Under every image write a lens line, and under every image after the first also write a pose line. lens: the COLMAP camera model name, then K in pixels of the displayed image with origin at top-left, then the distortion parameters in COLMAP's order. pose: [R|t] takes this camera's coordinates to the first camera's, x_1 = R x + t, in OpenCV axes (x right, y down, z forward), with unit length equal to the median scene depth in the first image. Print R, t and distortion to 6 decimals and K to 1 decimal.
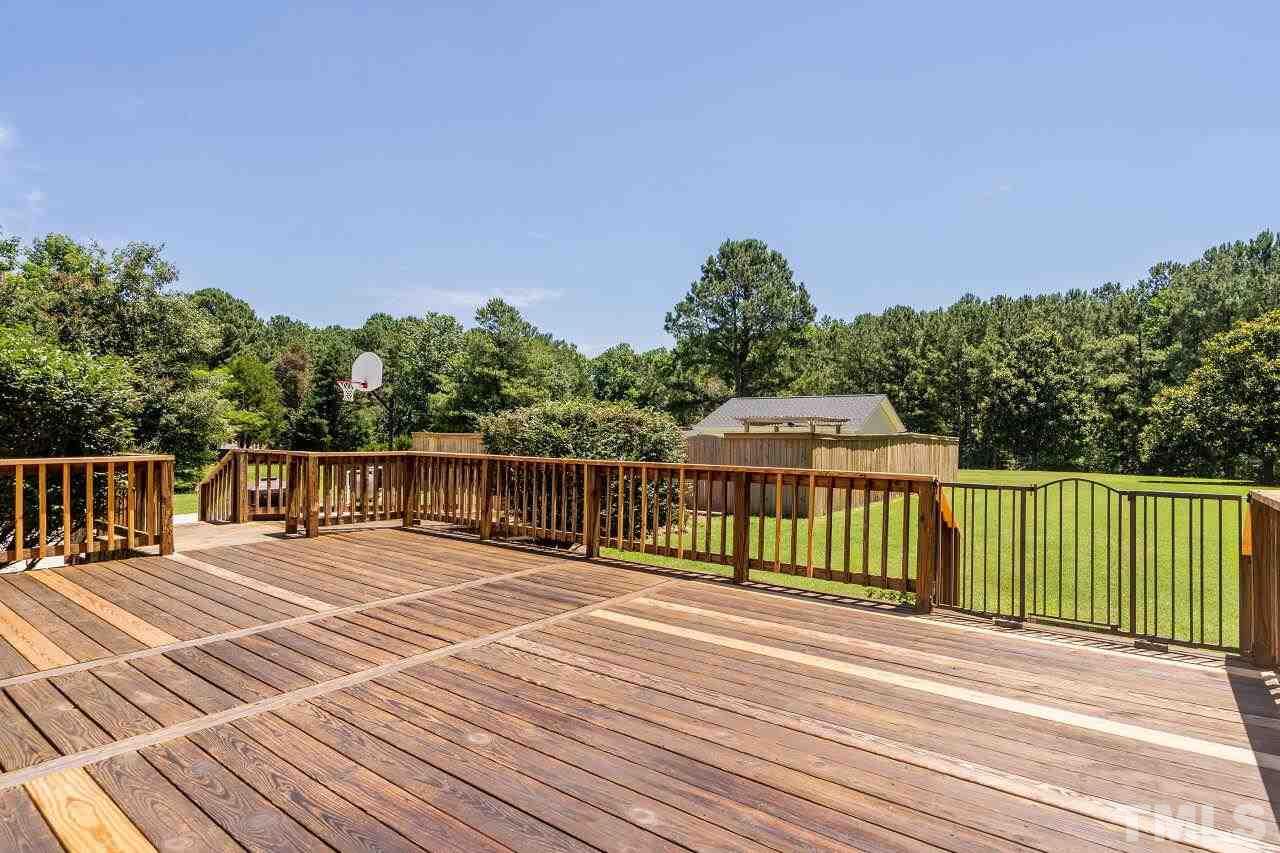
lens RADIAL K [[650.2, 0, 669.8], [0, 650.2, 429.0], [0, 0, 1]] dist [0.000490, 0.000427]
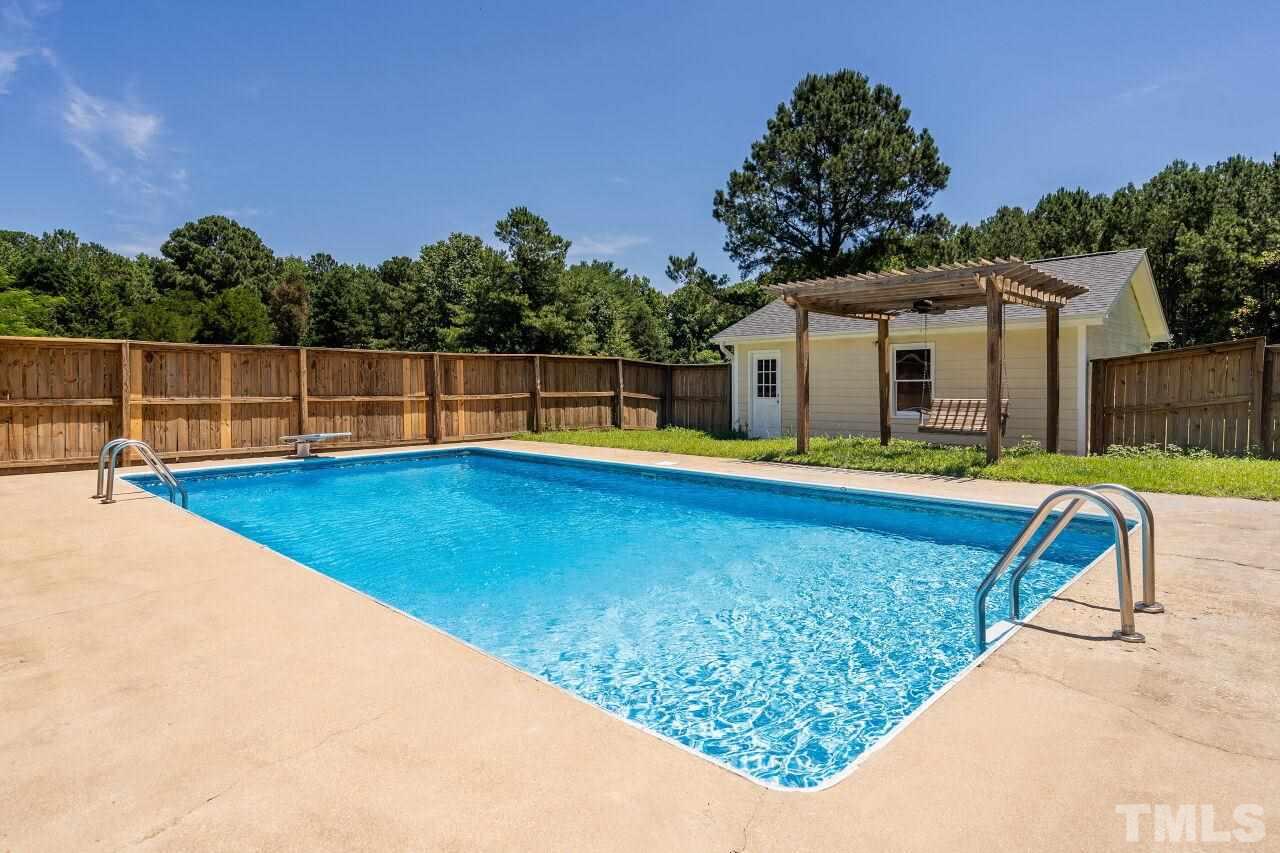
lens RADIAL K [[651.2, 0, 663.3], [0, 651.2, 405.1], [0, 0, 1]] dist [-0.001080, -0.000185]
pose [[0.986003, -0.007318, -0.166566, 0.052190], [0.014224, 0.999086, 0.040309, 0.017061], [0.166118, -0.042115, 0.985206, 0.303603]]
